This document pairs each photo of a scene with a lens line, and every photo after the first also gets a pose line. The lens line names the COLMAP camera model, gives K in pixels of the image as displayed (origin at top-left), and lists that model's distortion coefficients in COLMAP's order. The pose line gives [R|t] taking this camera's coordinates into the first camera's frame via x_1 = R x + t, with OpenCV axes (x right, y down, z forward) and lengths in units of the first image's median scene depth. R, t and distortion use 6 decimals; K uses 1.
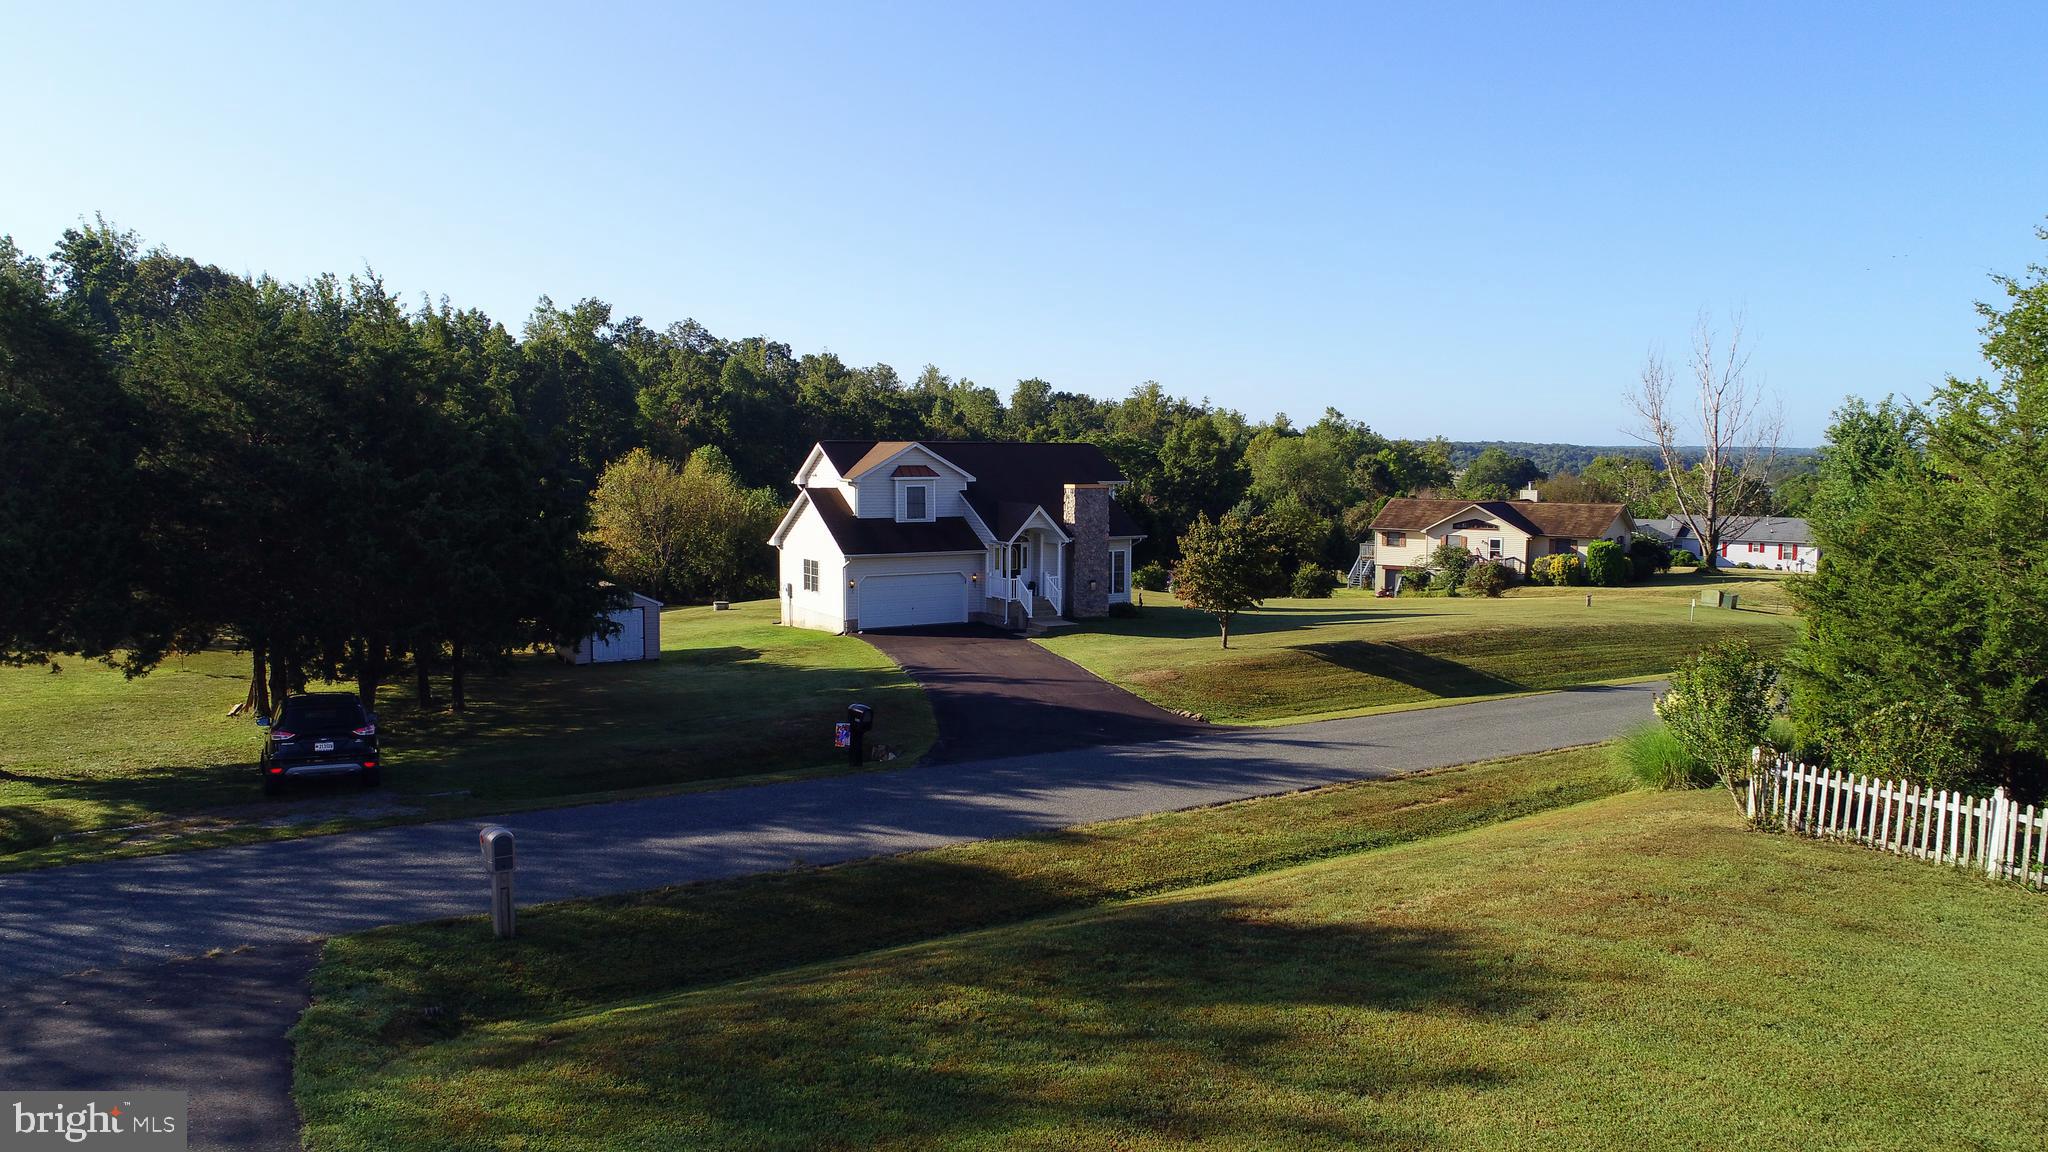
lens RADIAL K [[1372.9, 0, 1025.1], [0, 1372.9, 571.5], [0, 0, 1]] dist [-0.002969, 0.002139]
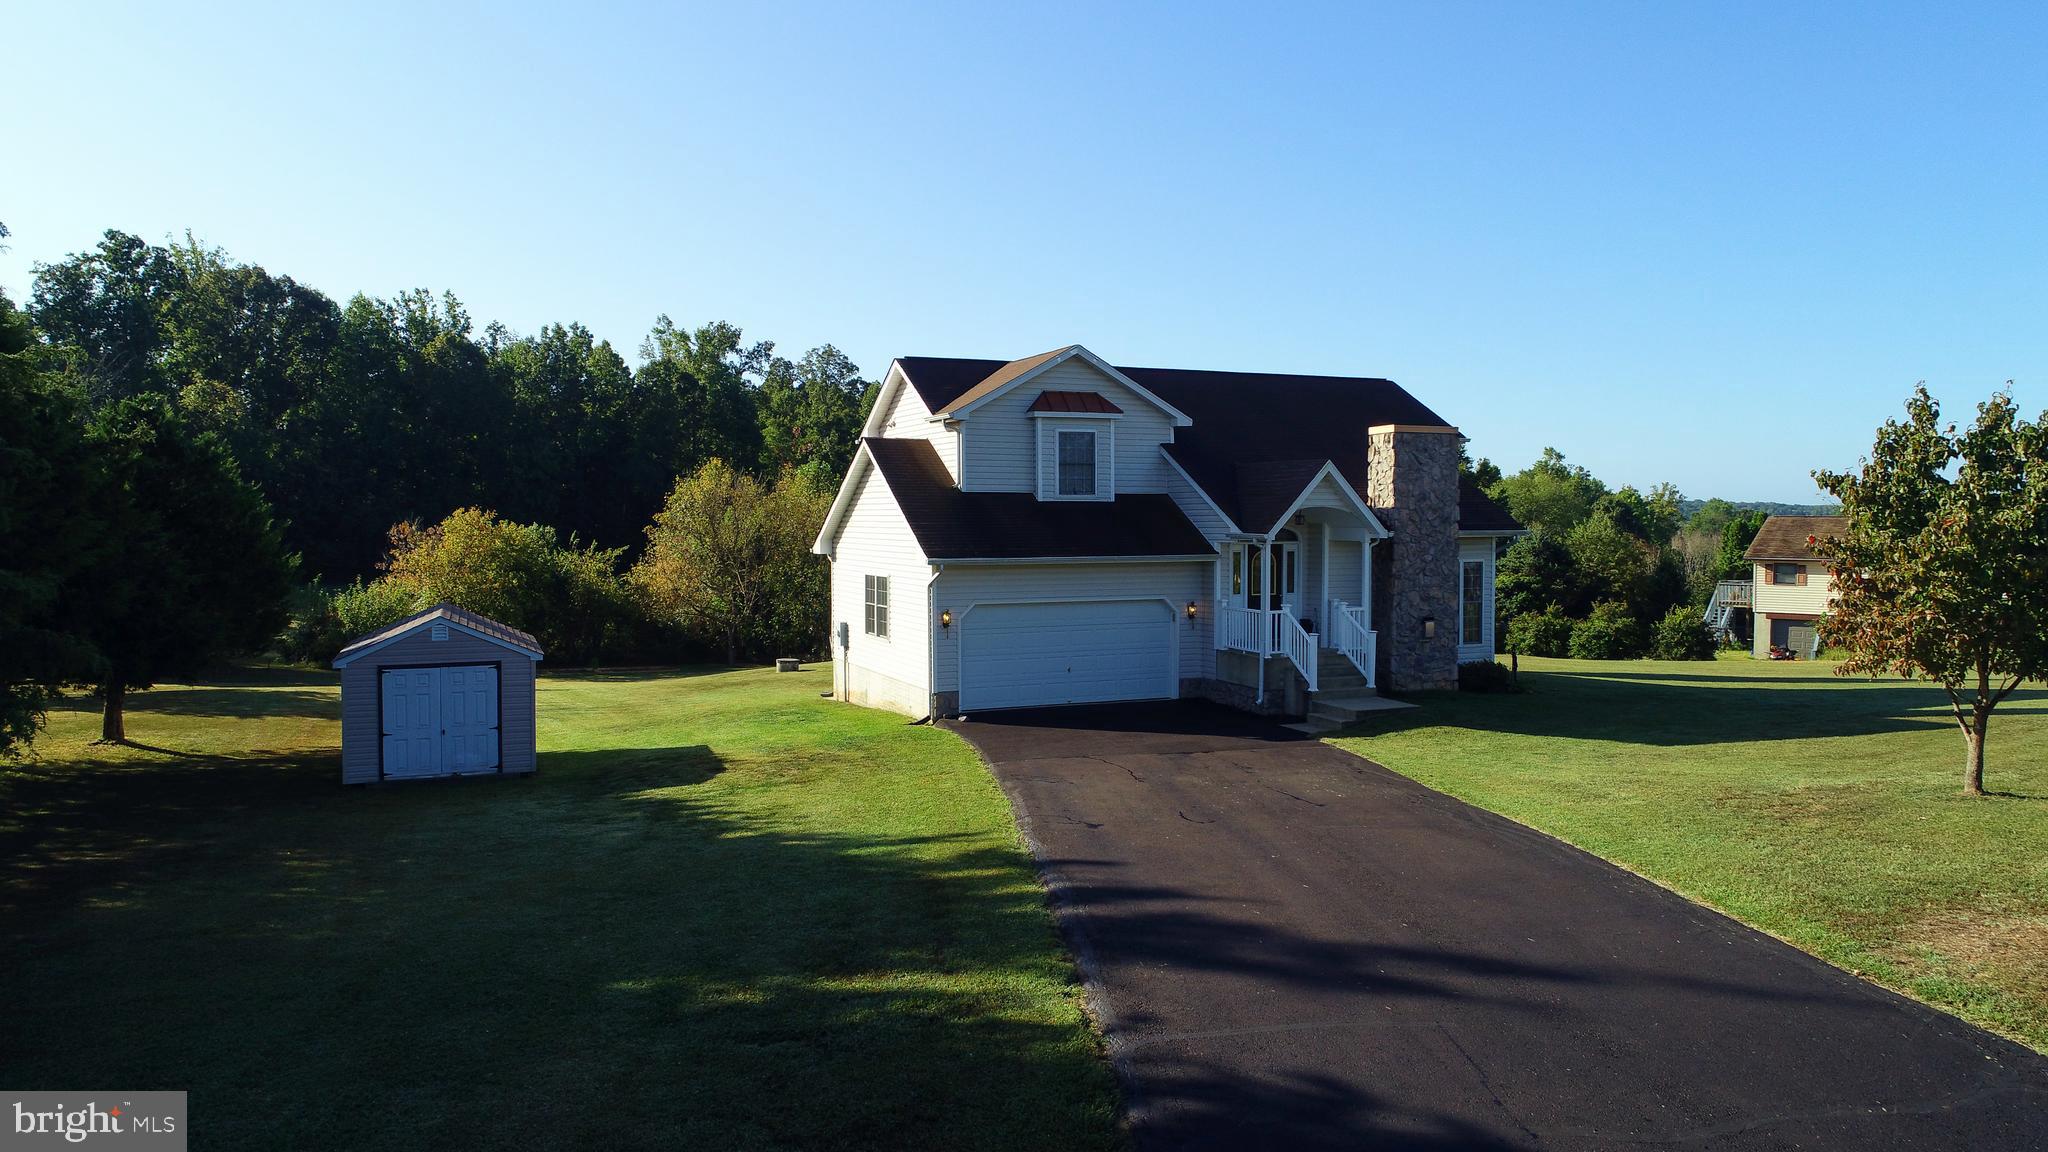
lens RADIAL K [[1372.9, 0, 1025.1], [0, 1372.9, 571.5], [0, 0, 1]] dist [-0.002969, 0.002139]
pose [[0.992784, -0.000733, -0.119911, -0.036515], [-0.004860, 0.998914, -0.046344, 0.013673], [0.119814, 0.046592, 0.991702, 0.482915]]
